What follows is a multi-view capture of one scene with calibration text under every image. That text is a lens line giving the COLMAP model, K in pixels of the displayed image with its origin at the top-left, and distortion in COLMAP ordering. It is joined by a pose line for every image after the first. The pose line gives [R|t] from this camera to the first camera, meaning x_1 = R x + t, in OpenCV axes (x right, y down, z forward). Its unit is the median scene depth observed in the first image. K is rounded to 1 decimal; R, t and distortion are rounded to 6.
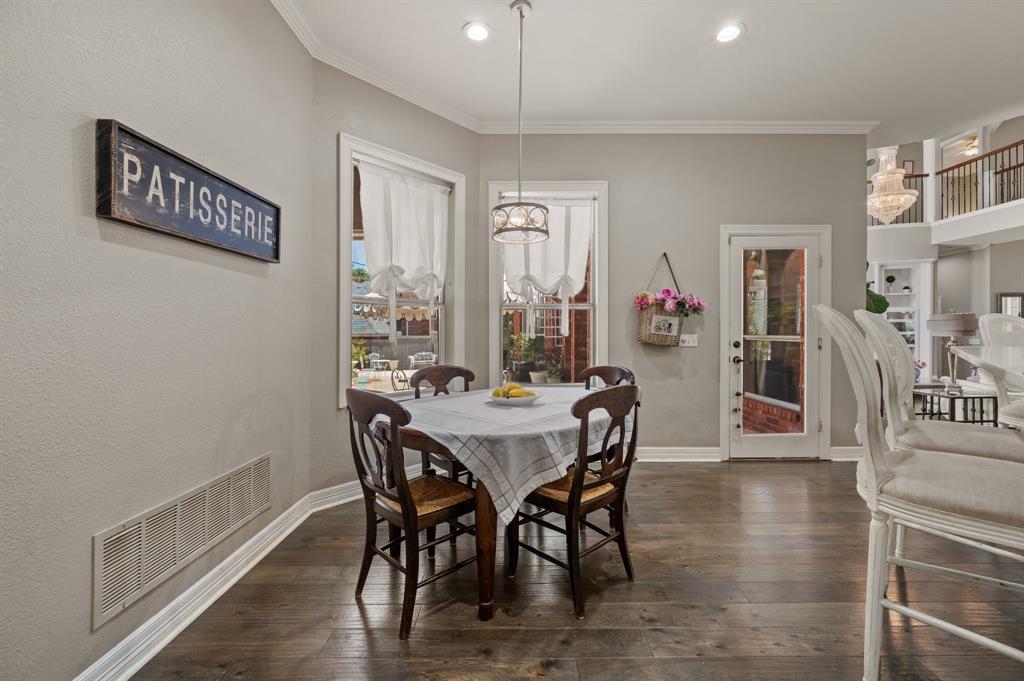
lens RADIAL K [[403.8, 0, 513.2], [0, 403.8, 335.6], [0, 0, 1]] dist [0.001850, 0.000005]
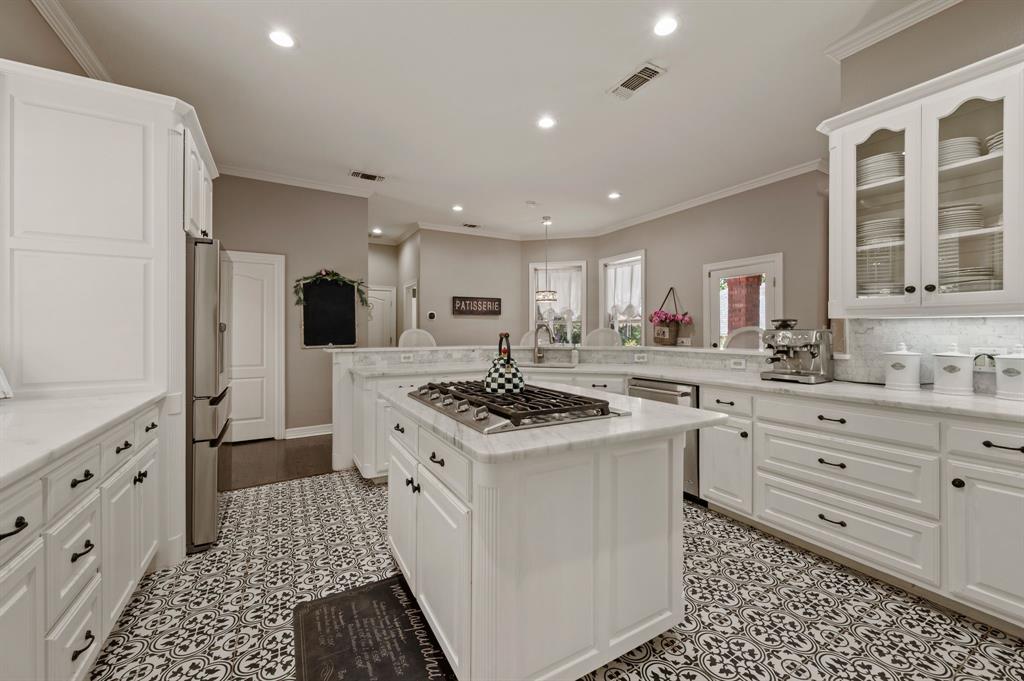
lens RADIAL K [[403.8, 0, 512.6], [0, 403.8, 332.9], [0, 0, 1]] dist [0.001850, 0.000005]
pose [[0.502180, -0.000098, -0.864763, 2.642355], [-0.007184, 0.999965, -0.004285, -0.019161], [0.864733, 0.008364, 0.502162, -0.664362]]
